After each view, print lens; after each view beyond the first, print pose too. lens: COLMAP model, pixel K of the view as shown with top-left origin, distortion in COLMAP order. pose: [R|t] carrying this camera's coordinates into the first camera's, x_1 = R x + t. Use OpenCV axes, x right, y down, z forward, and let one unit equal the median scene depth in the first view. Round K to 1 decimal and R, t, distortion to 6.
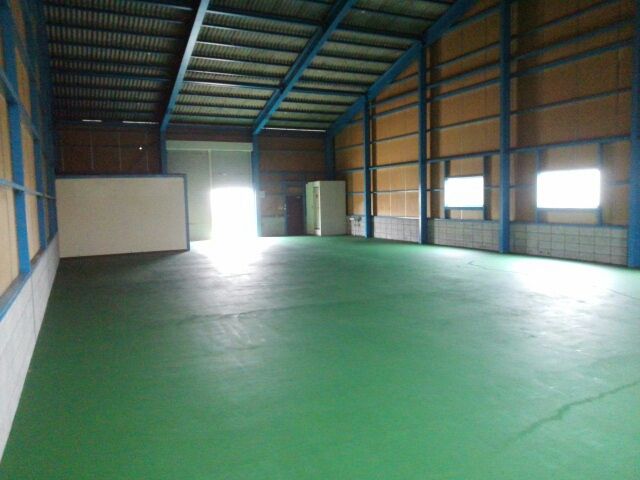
lens RADIAL K [[515.4, 0, 320.0], [0, 515.4, 240.0], [0, 0, 1]] dist [0.054009, -0.110264]
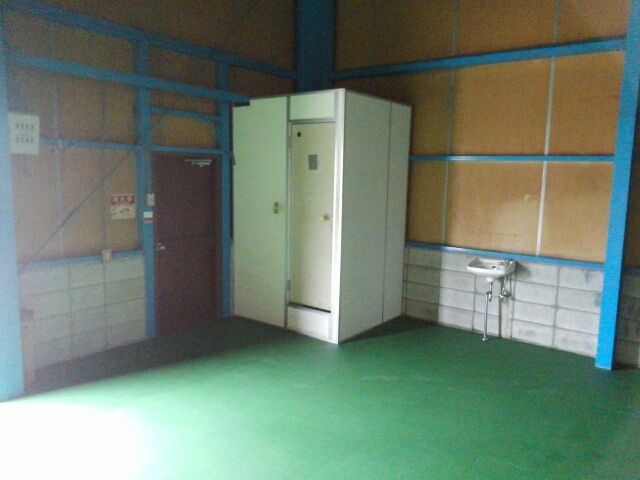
lens RADIAL K [[515.4, 0, 320.0], [0, 515.4, 240.0], [0, 0, 1]] dist [0.054009, -0.110264]
pose [[0.886418, -0.022053, 0.462361, -0.104248], [-0.004911, 0.998360, 0.057034, -0.064259], [-0.462860, -0.052827, 0.884856, 0.796480]]
